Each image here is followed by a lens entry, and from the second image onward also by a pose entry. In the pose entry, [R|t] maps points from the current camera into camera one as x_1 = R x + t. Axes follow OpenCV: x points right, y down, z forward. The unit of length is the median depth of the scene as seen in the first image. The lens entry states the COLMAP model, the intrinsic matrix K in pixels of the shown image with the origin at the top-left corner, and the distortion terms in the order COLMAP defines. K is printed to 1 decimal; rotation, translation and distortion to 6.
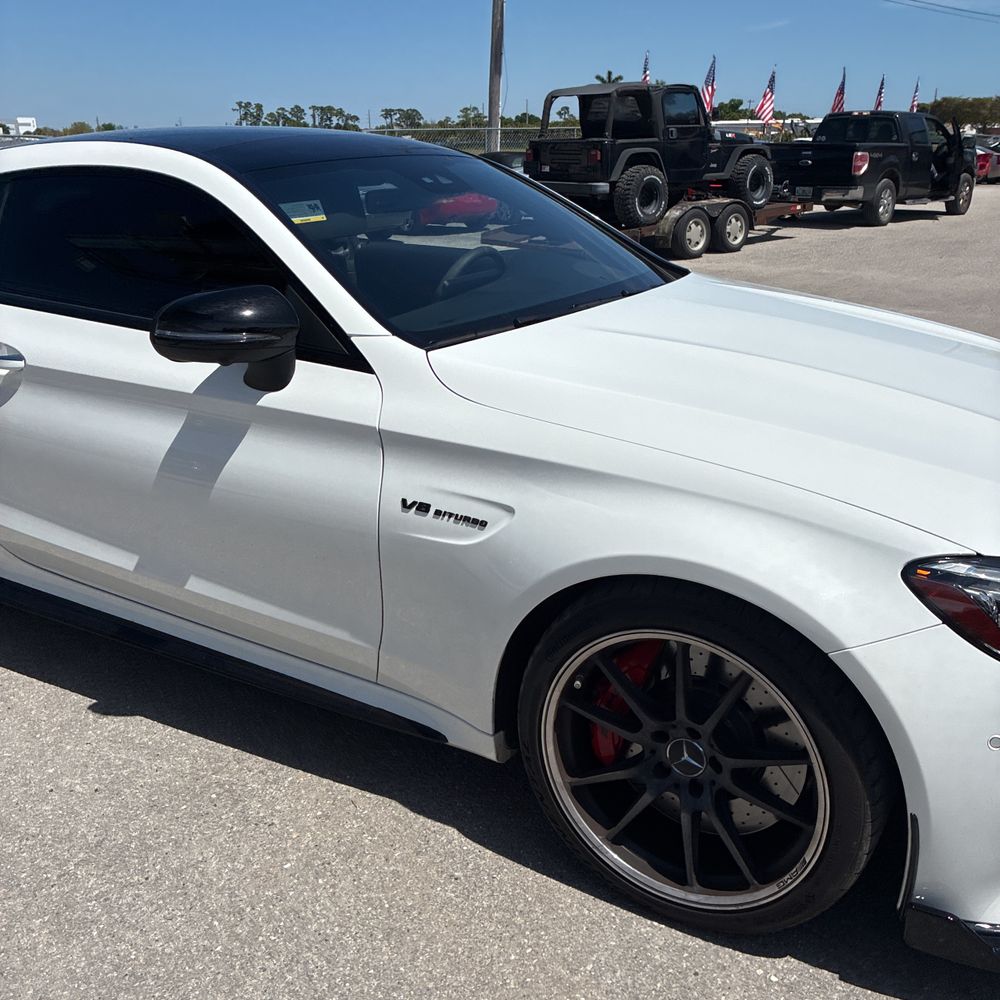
lens RADIAL K [[1056.8, 0, 500.0], [0, 1056.8, 500.0], [0, 0, 1]] dist [-0.062489, 0.040394]
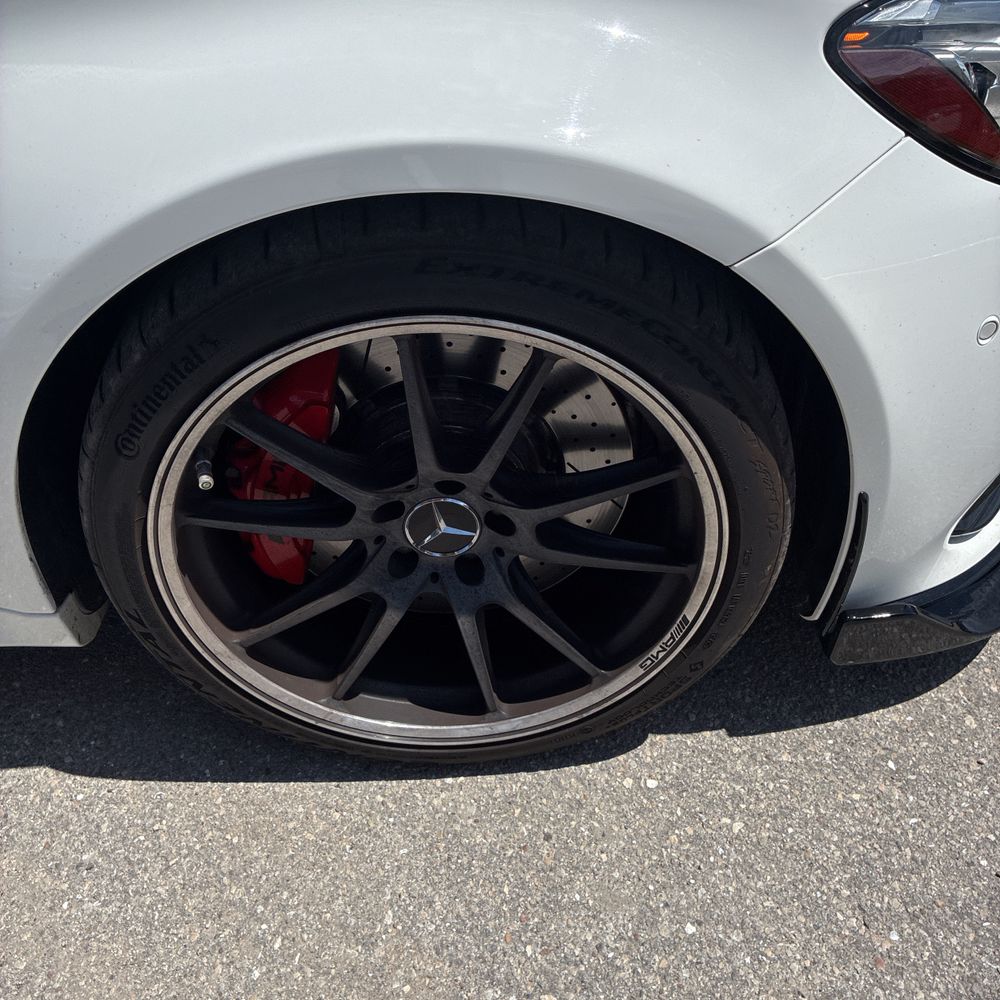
lens RADIAL K [[1102.6, 0, 498.9], [0, 1102.6, 489.9], [0, 0, 1]] dist [0.032301, -0.001696]
pose [[0.855258, -0.373103, 0.359621, 0.005842], [0.234745, 0.897638, 0.373015, 0.021803], [-0.461983, -0.234605, 0.855297, 0.478986]]
